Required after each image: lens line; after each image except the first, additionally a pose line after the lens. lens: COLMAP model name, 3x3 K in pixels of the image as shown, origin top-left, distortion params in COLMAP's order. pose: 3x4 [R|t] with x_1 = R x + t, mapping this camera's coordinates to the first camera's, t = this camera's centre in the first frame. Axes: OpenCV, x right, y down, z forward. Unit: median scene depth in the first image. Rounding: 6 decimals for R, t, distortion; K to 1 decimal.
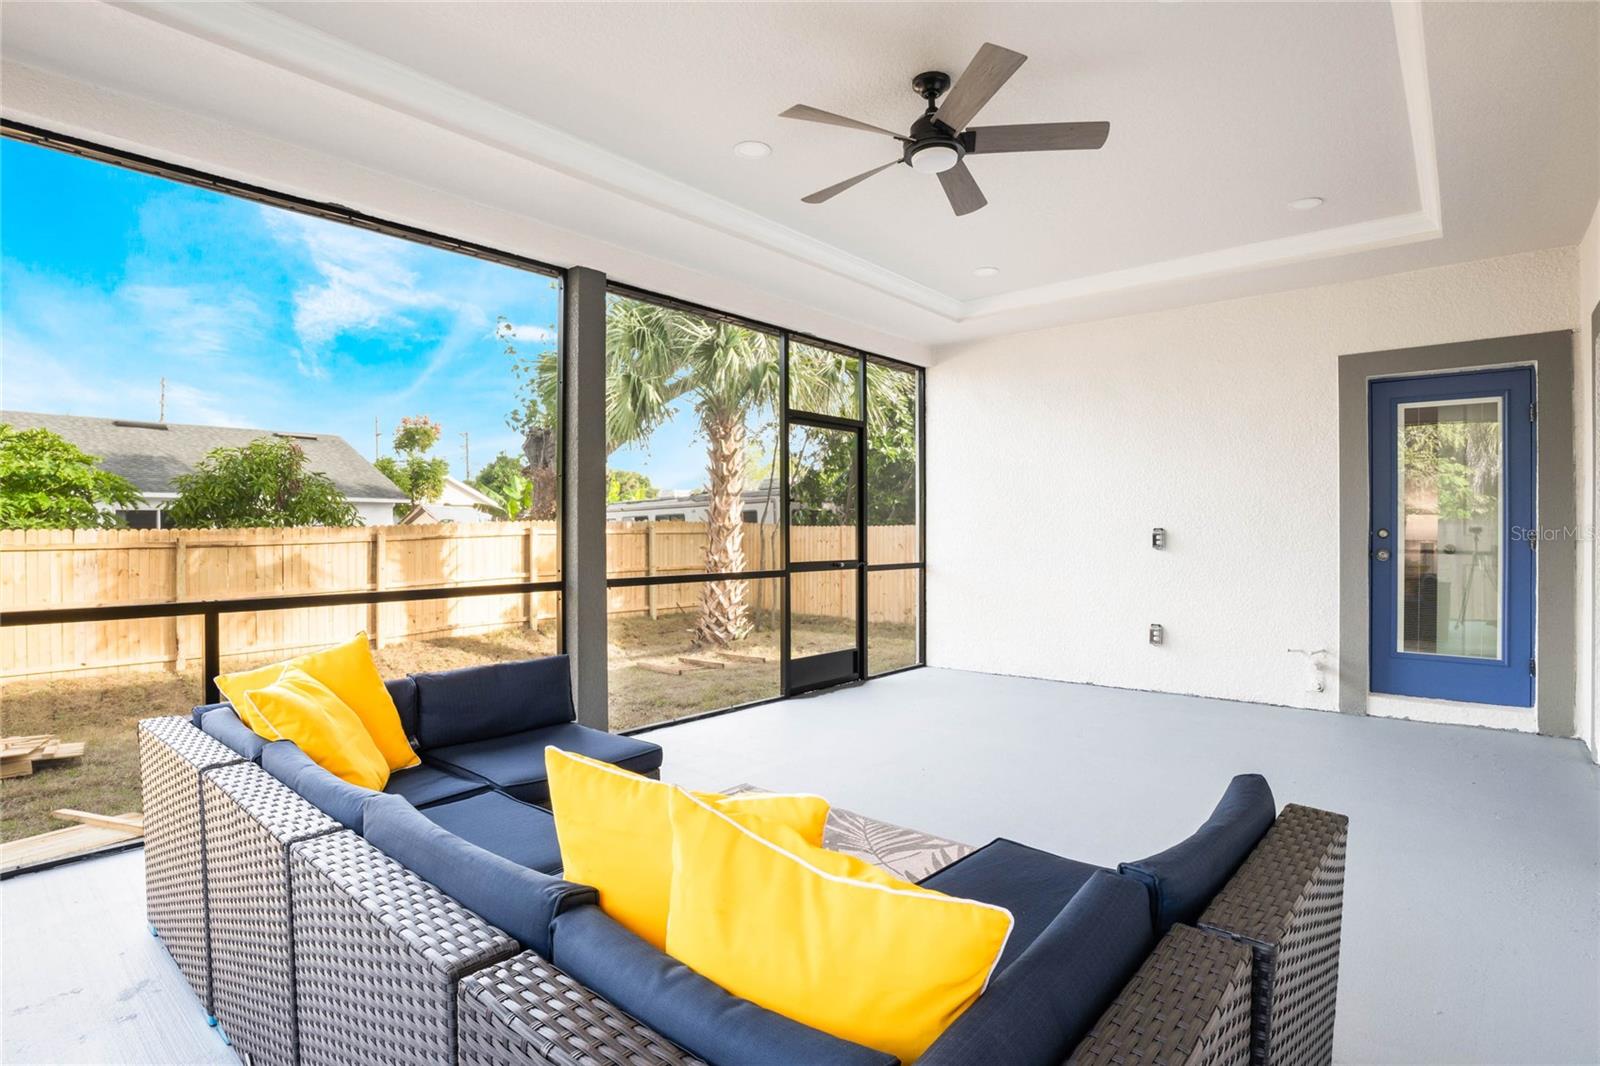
lens RADIAL K [[810.7, 0, 800.0], [0, 810.7, 536.1], [0, 0, 1]] dist [0.001401, 0.000101]
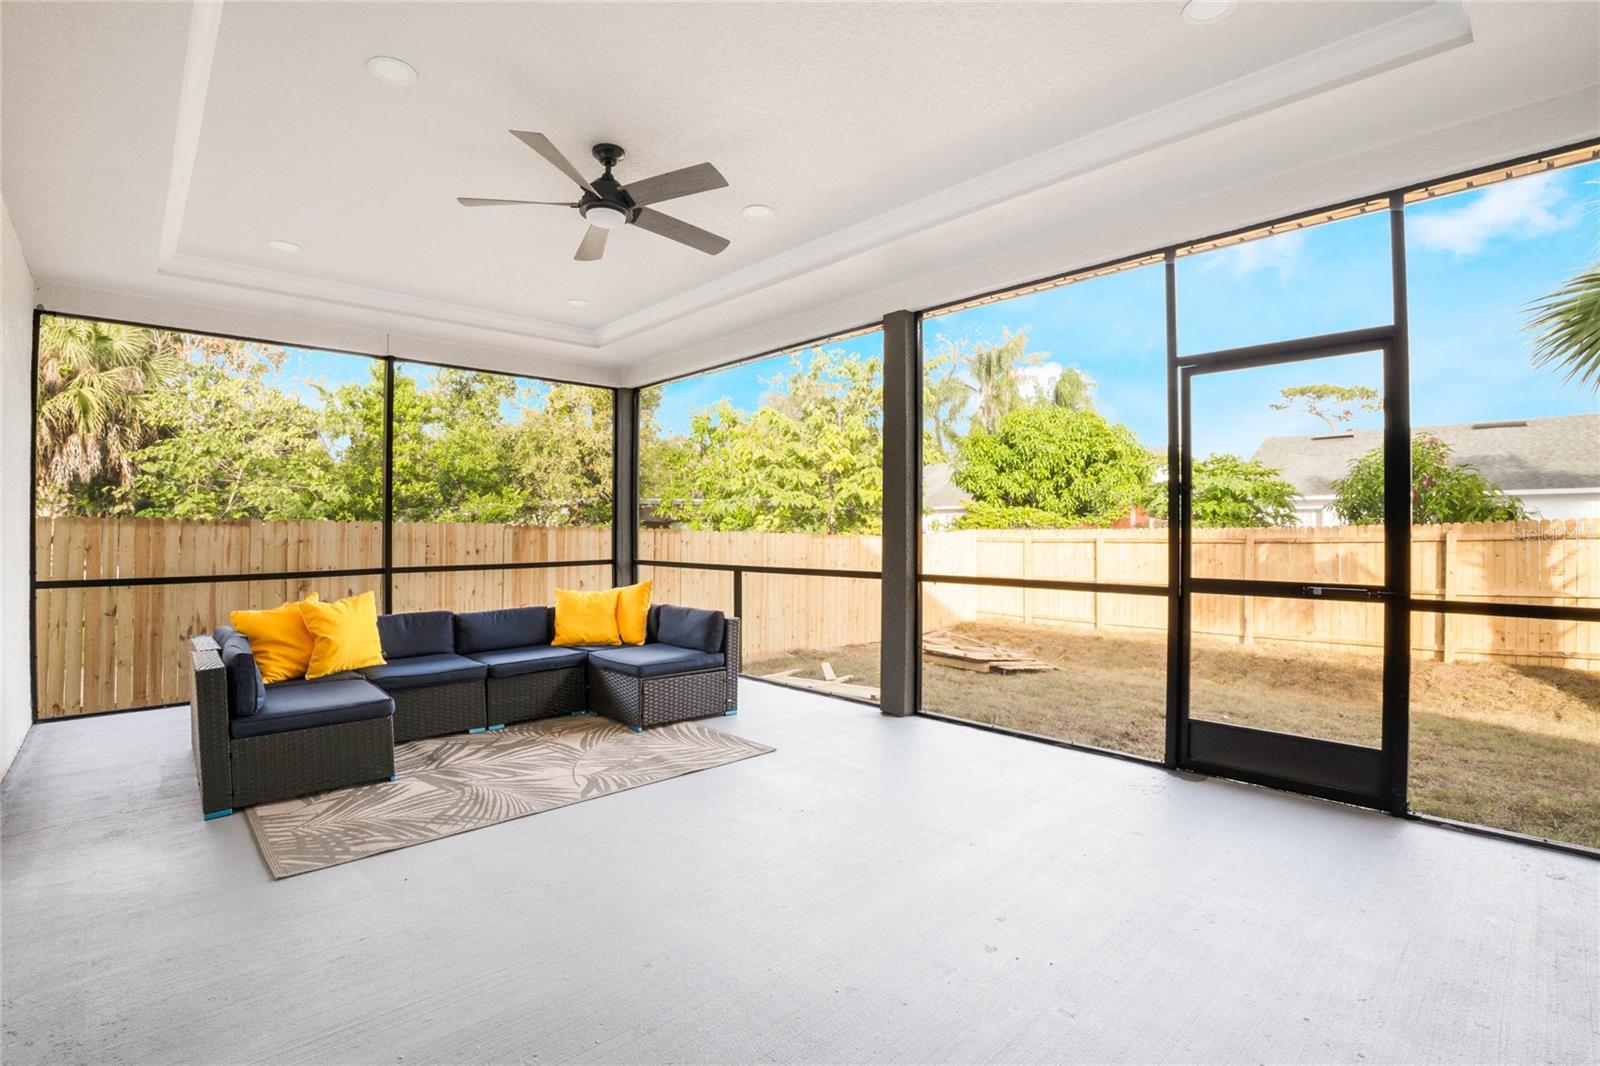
lens RADIAL K [[728.8, 0, 799.9], [0, 728.8, 527.6], [0, 0, 1]] dist [-0.004024, -0.000421]
pose [[-0.051660, 0.000349, -0.998665, 0.355956], [-0.006050, 0.999981, 0.000662, -0.004751], [0.998646, 0.006076, -0.051657, 0.393875]]
